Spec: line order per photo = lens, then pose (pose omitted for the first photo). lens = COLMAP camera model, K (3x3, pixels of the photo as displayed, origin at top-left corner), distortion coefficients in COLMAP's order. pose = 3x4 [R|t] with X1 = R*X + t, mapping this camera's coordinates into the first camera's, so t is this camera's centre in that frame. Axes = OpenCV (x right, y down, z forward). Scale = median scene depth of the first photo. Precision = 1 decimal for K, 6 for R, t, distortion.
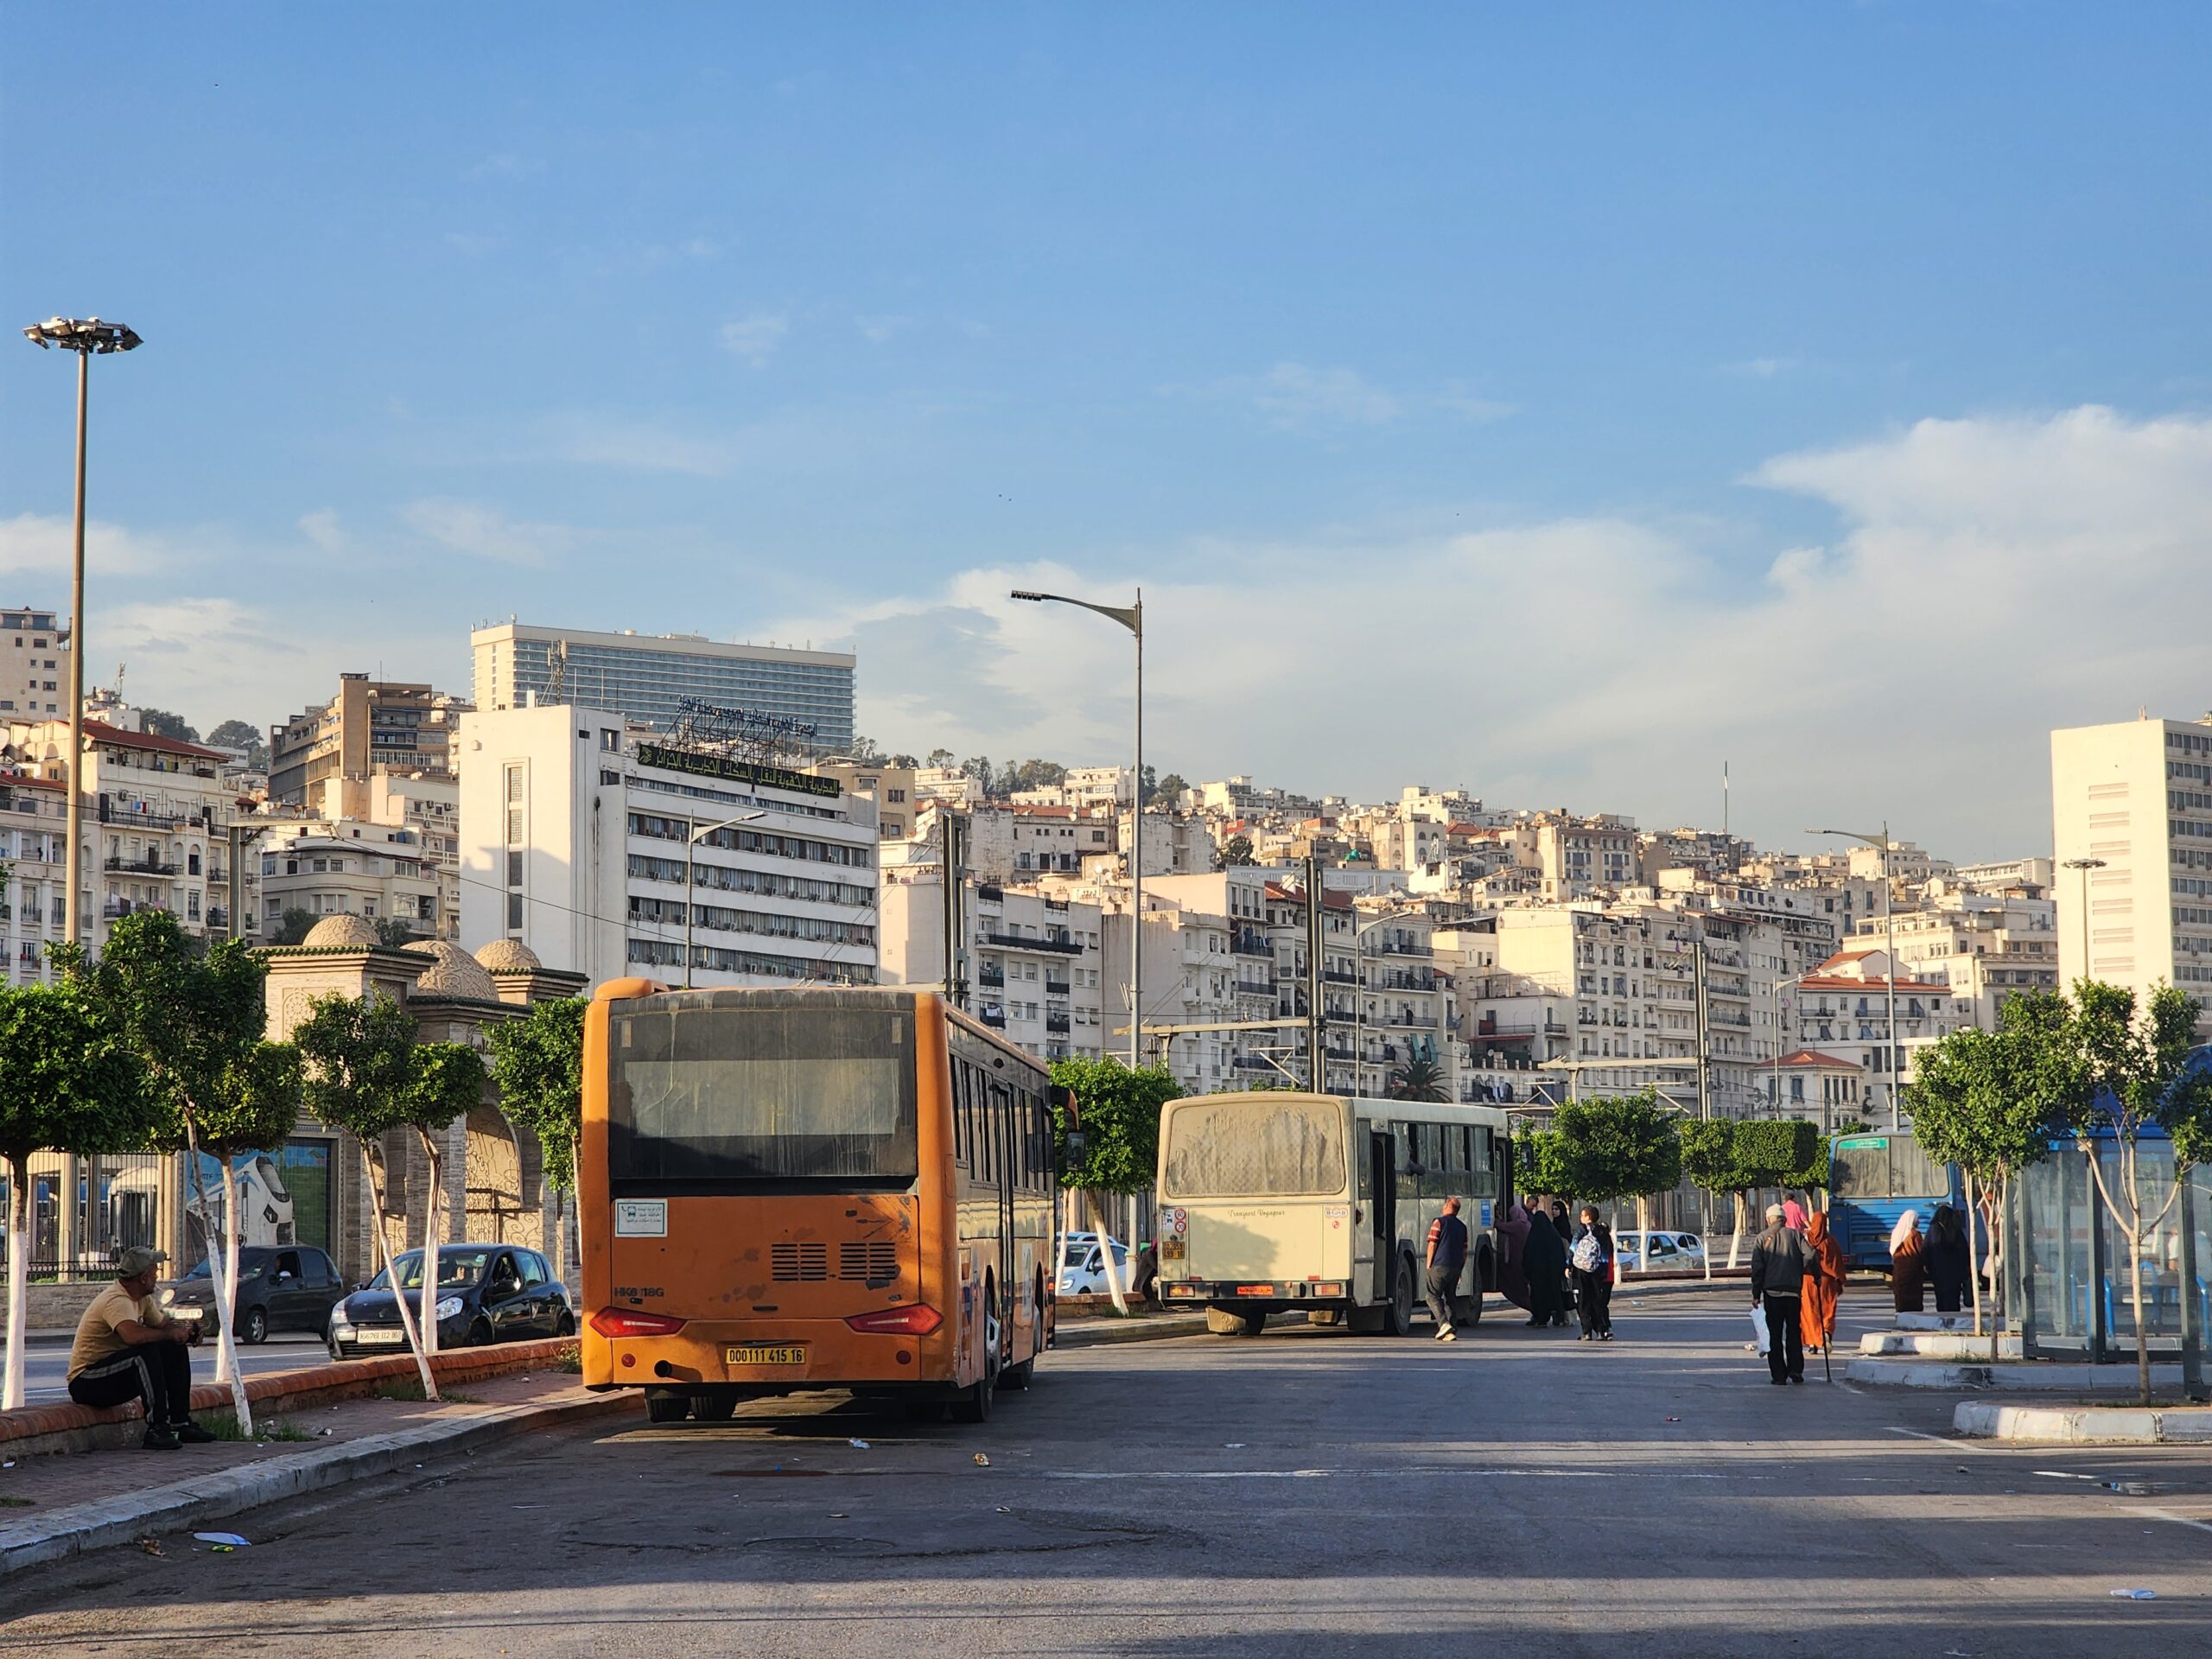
lens RADIAL K [[4361.7, 0, 1048.2], [0, 4361.7, 796.7], [0, 0, 1]] dist [-0.274034, 3.840062]
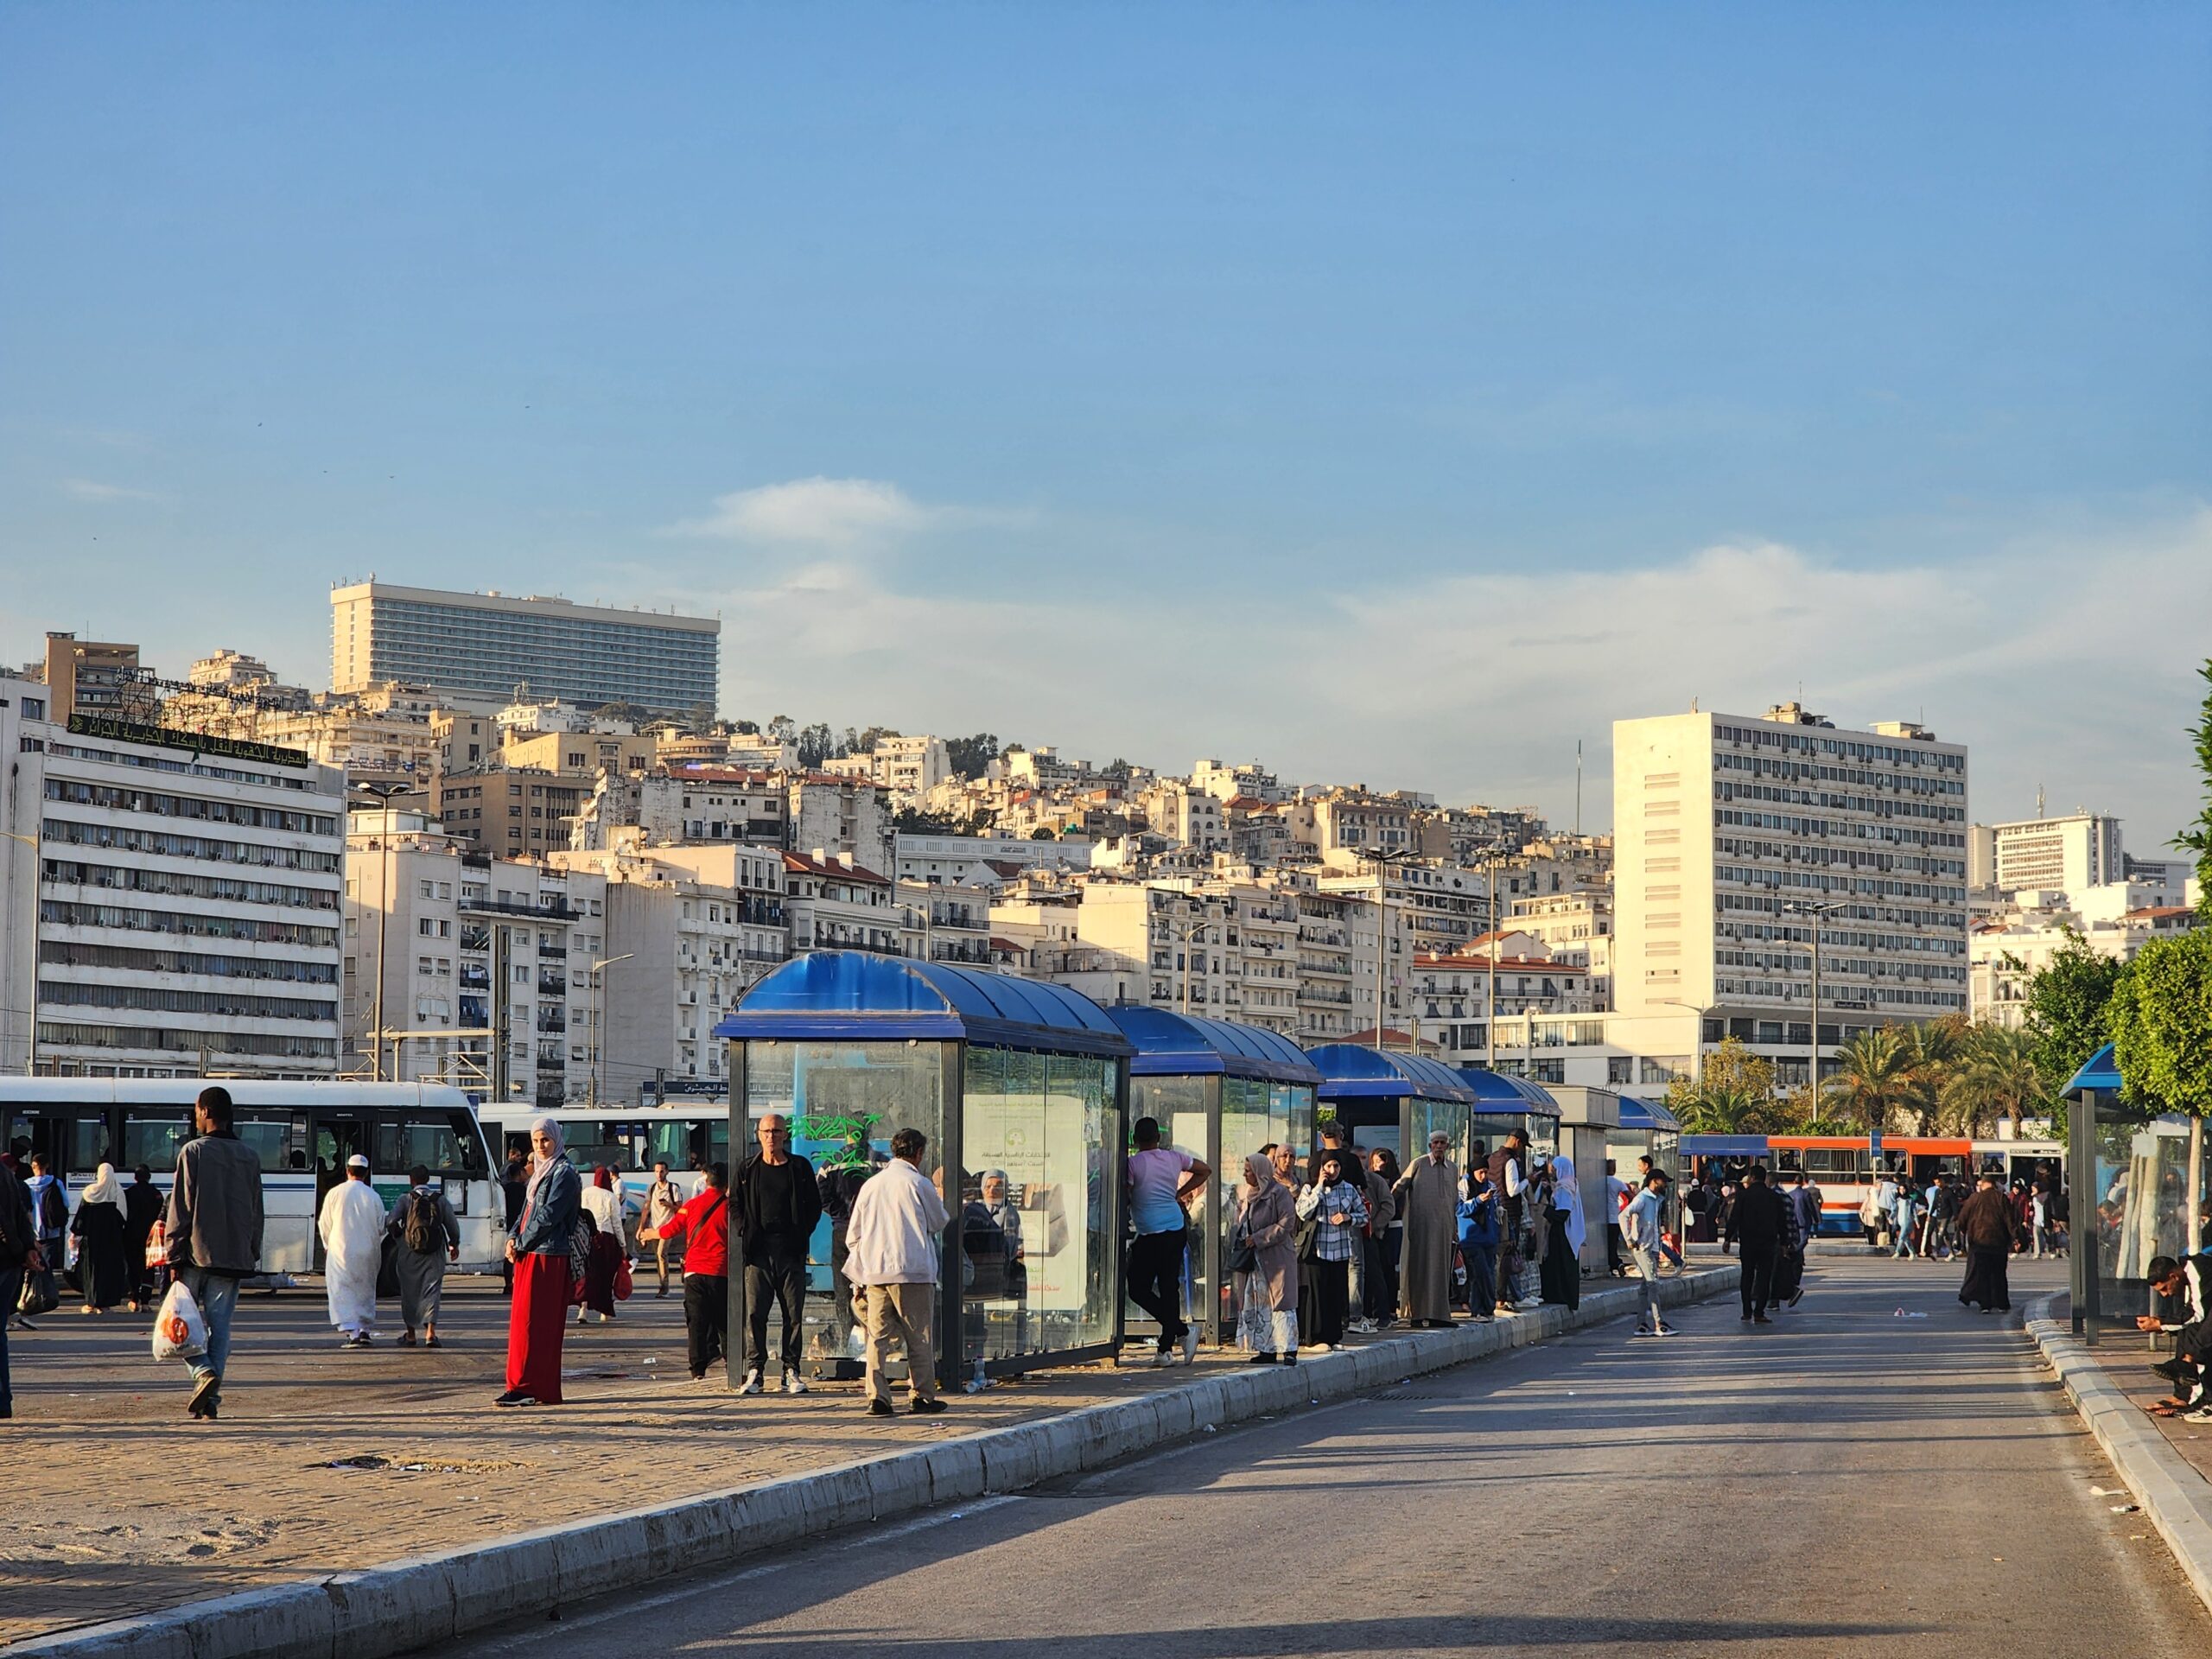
lens RADIAL K [[4329.9, 0, 1058.8], [0, 4329.9, 830.2], [0, 0, 1]] dist [0.075989, 0.263486]
pose [[0.999838, 0.017813, 0.002735, 0.105000], [-0.017854, 0.999712, 0.016008, -0.003753], [-0.002449, -0.016054, 0.999868, -0.030303]]
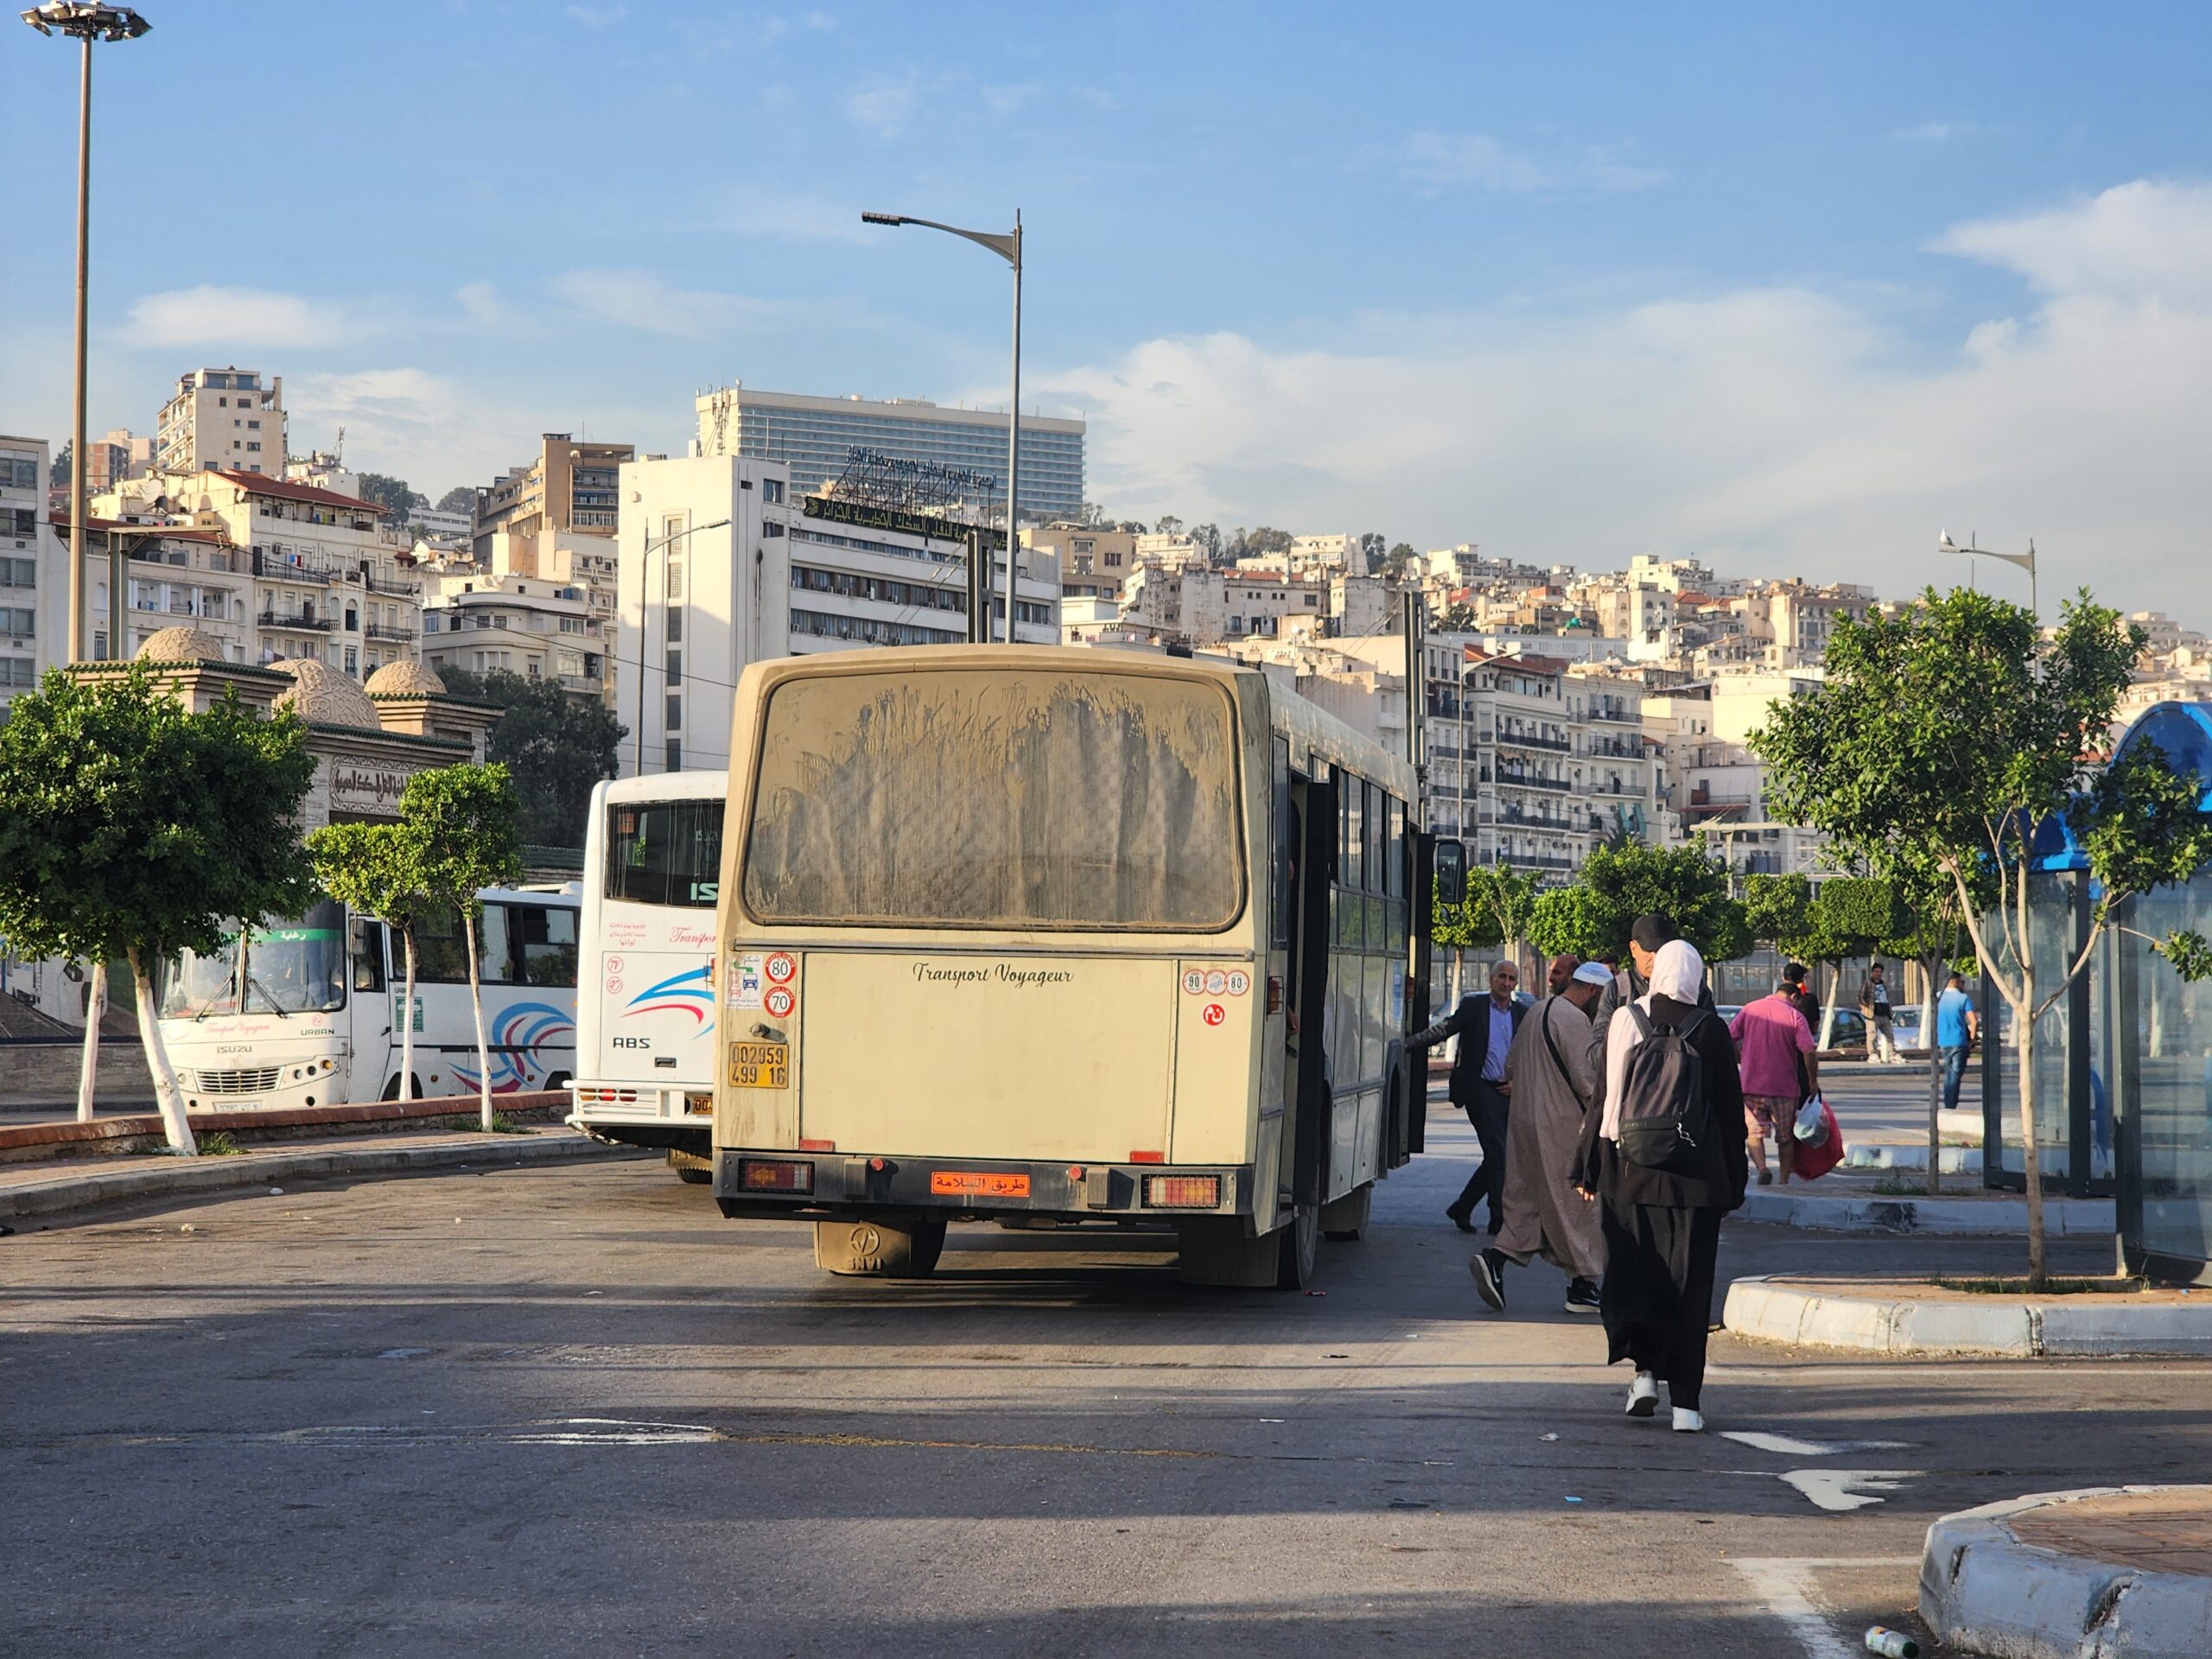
lens RADIAL K [[4364.2, 0, 1106.0], [0, 4364.2, 829.5], [0, 0, 1]] dist [-0.446266, 3.676239]
pose [[0.999082, 0.006454, -0.042353, 0.010445], [-0.003904, 0.998190, 0.060020, 0.002839], [0.042664, -0.059800, 0.997298, 0.028343]]
